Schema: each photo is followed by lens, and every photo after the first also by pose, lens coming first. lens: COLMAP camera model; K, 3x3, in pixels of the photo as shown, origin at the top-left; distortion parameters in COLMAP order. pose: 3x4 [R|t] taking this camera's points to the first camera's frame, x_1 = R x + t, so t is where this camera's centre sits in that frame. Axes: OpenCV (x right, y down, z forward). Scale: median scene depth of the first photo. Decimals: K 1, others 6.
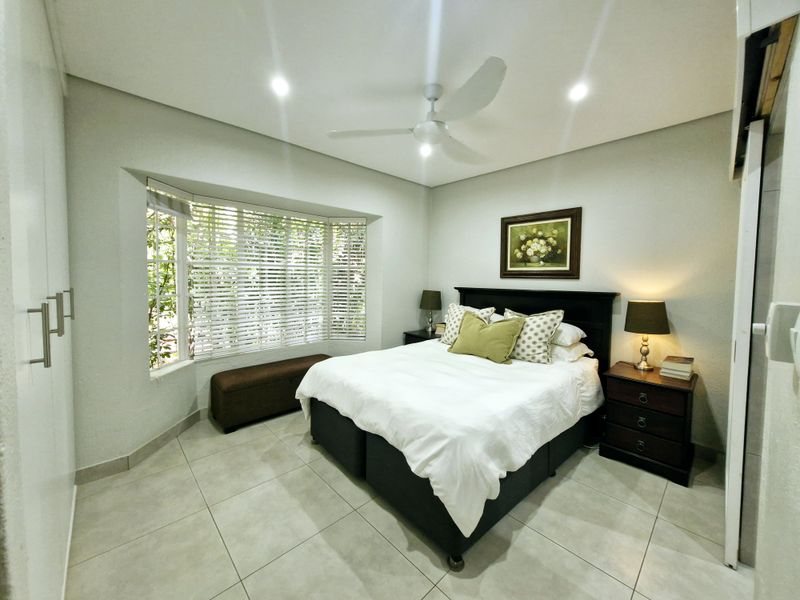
lens RADIAL K [[311.7, 0, 407.6], [0, 311.7, 289.7], [0, 0, 1]] dist [-0.001530, -0.000358]
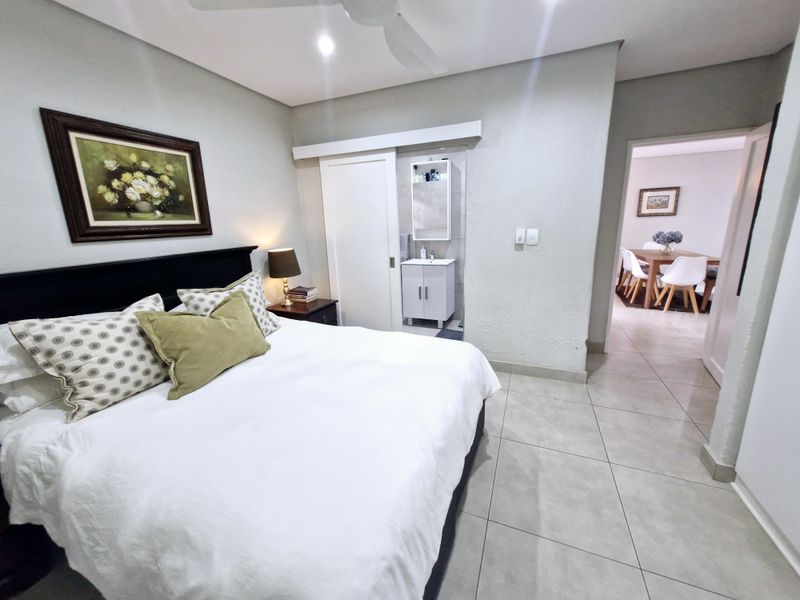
lens RADIAL K [[311.7, 0, 407.6], [0, 311.7, 289.7], [0, 0, 1]] dist [-0.001530, -0.000358]
pose [[-0.403689, -0.194926, 0.893890, -0.401288], [0.069130, 0.967748, 0.242251, -0.053932], [-0.912281, 0.159589, -0.377194, 0.807134]]
